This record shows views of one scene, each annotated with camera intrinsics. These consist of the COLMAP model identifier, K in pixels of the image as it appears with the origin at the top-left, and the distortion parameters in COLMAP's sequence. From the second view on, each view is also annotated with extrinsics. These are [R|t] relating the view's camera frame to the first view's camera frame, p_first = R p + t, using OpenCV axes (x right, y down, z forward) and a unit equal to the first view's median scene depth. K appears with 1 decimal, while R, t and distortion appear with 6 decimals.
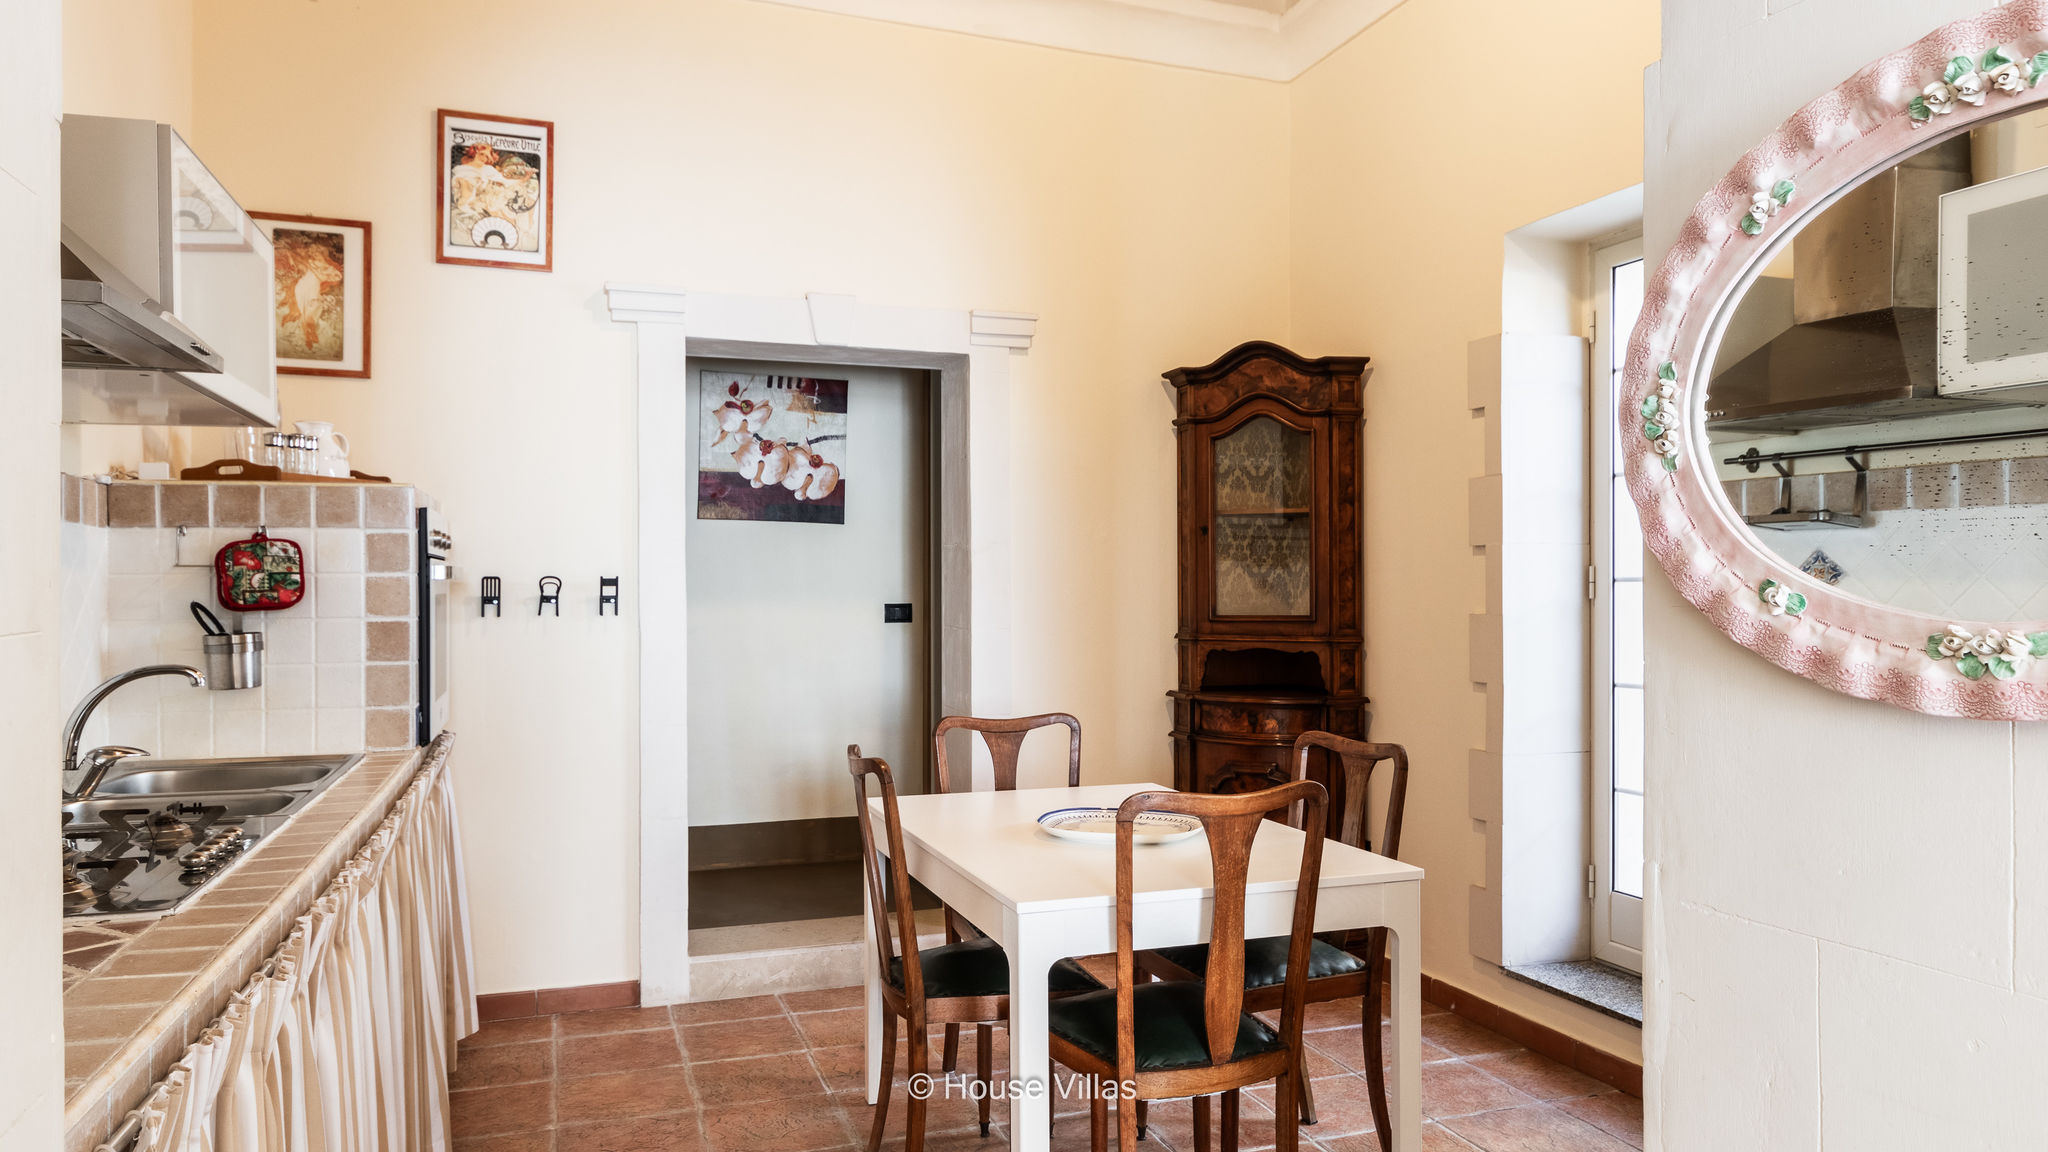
lens RADIAL K [[1352.7, 0, 1016.7], [0, 1352.7, 611.7], [0, 0, 1]] dist [-0.005570, -0.005172]
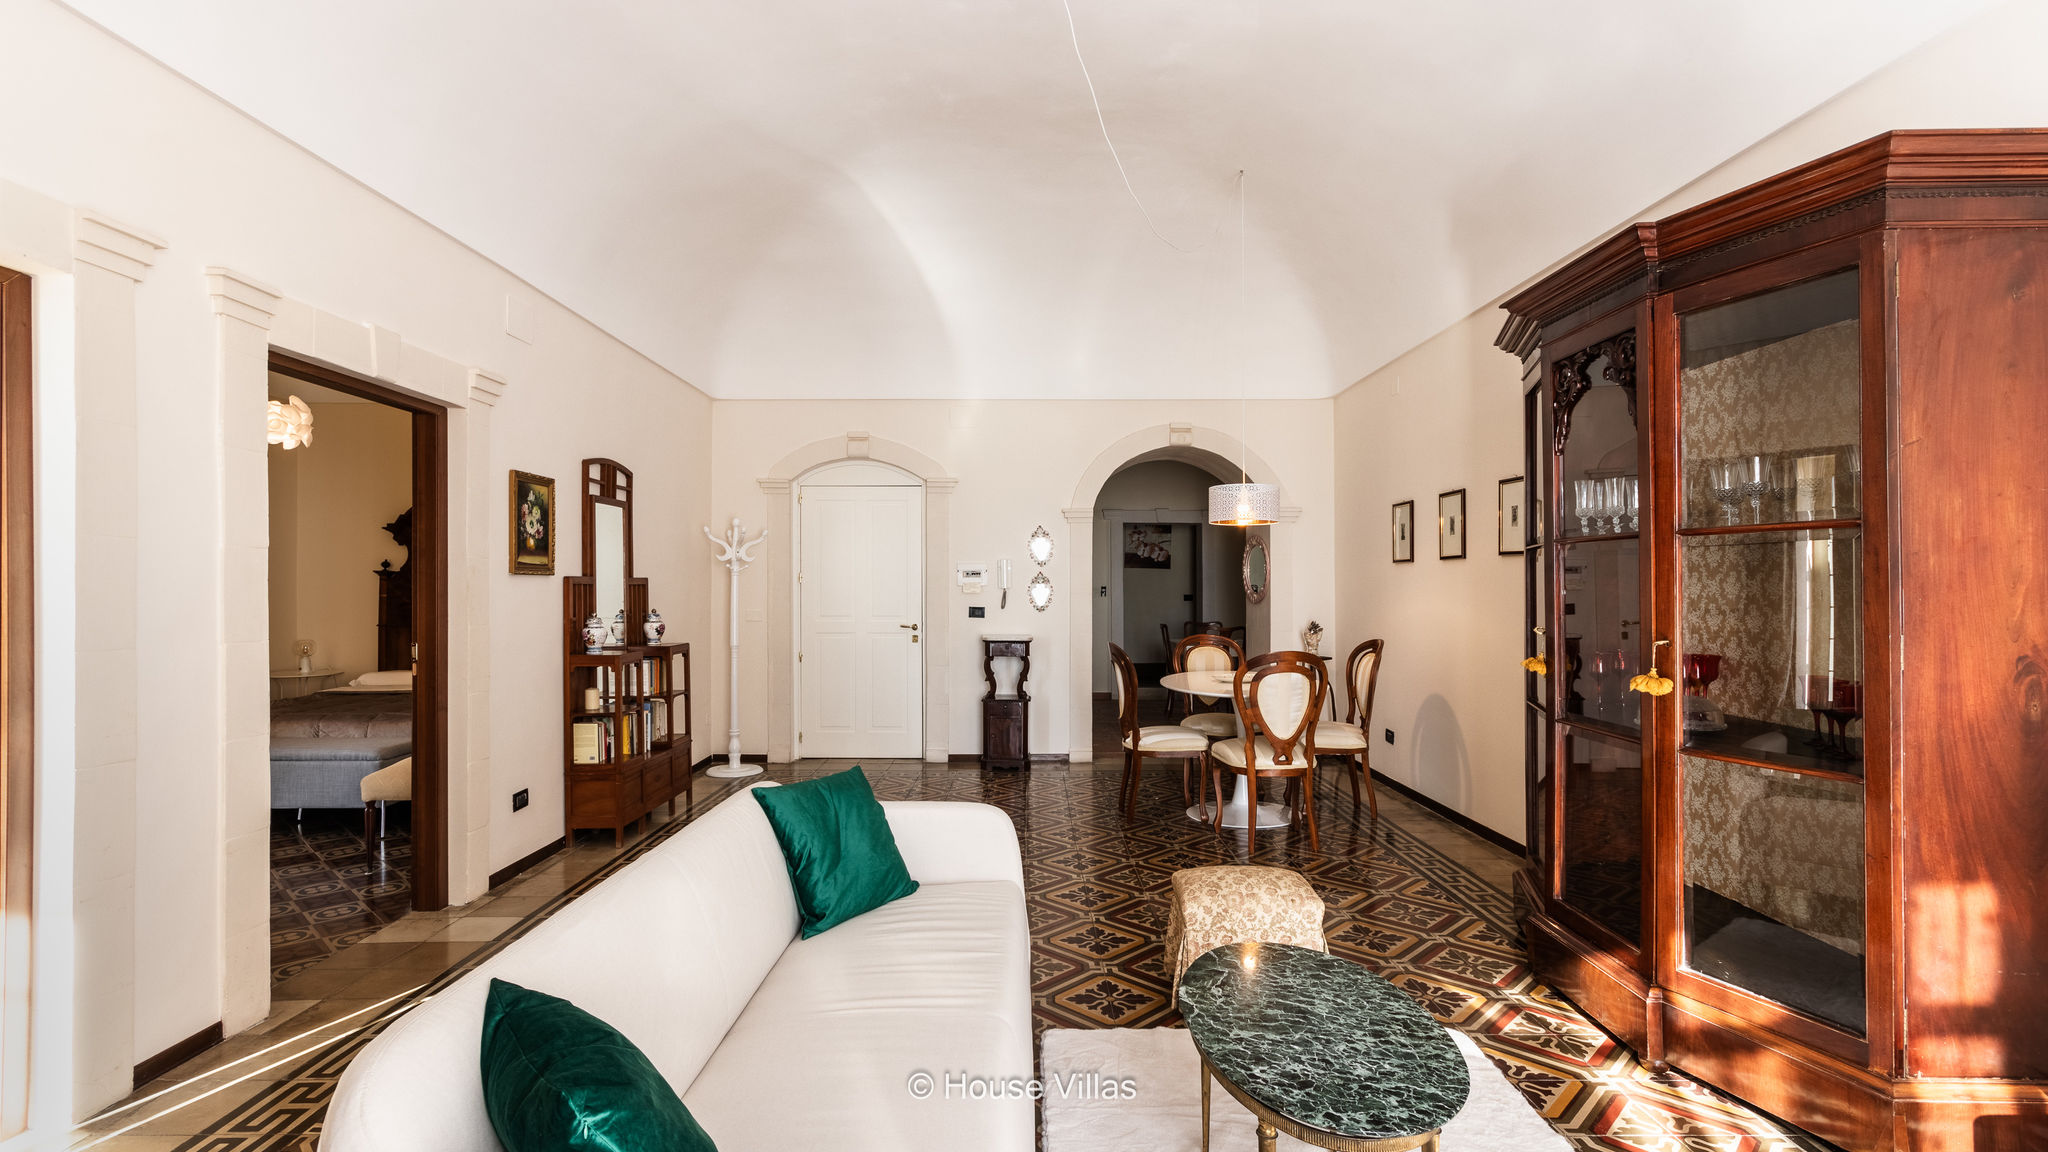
lens RADIAL K [[951.7, 0, 1017.1], [0, 951.7, 574.3], [0, 0, 1]] dist [0.001103, -0.001411]
pose [[0.946920, -0.001105, -0.321468, 0.341348], [-0.009225, 0.999489, -0.030608, 0.025371], [0.321338, 0.031949, 0.946425, -1.668581]]
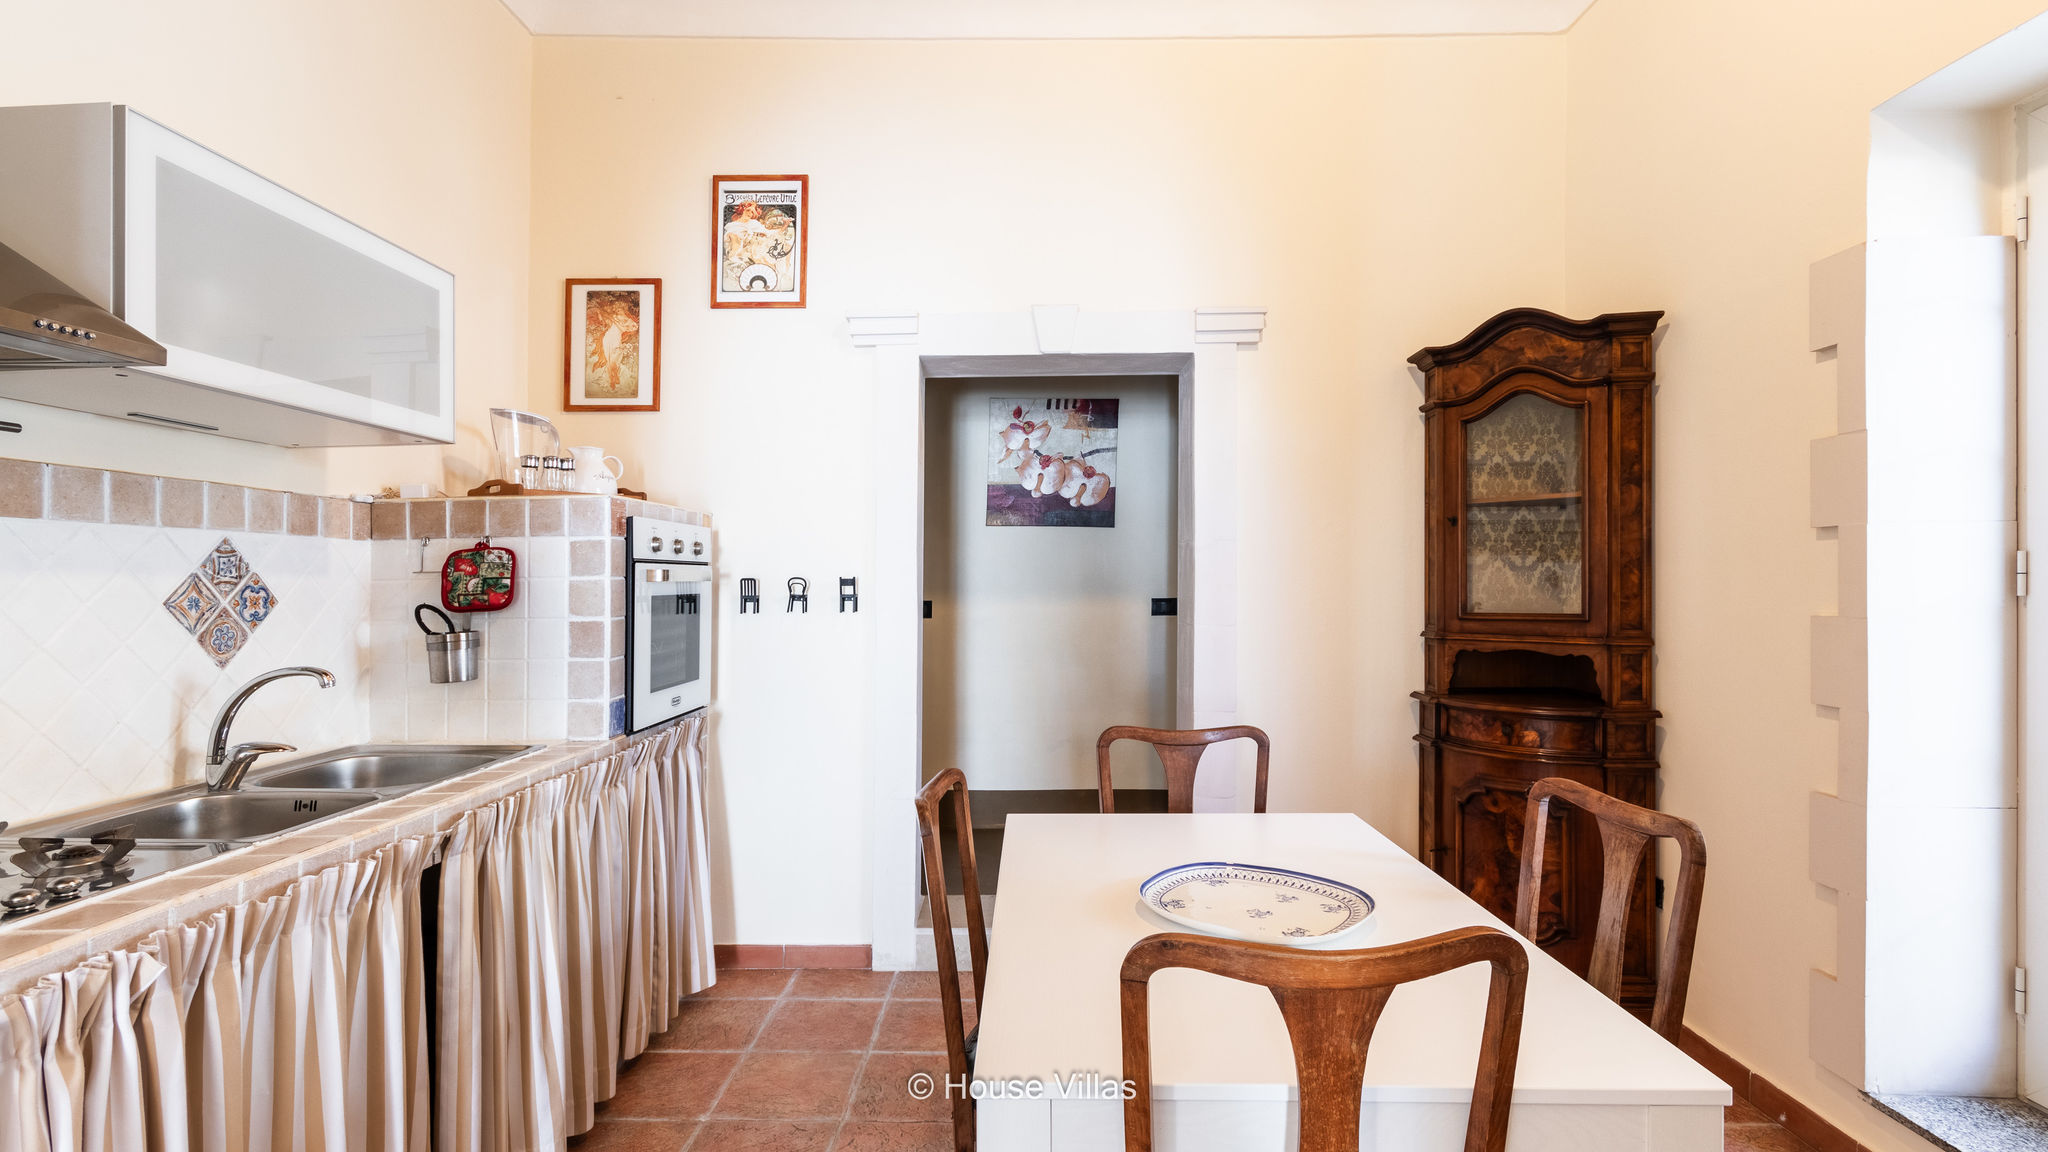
lens RADIAL K [[951.7, 0, 1003.3], [0, 951.7, 601.6], [0, 0, 1]] dist [0.001103, -0.001411]
pose [[0.932809, 0.000873, -0.360371, 0.099159], [0.000822, 0.999989, 0.004550, -0.009466], [0.360371, -0.004540, 0.932798, 0.321993]]
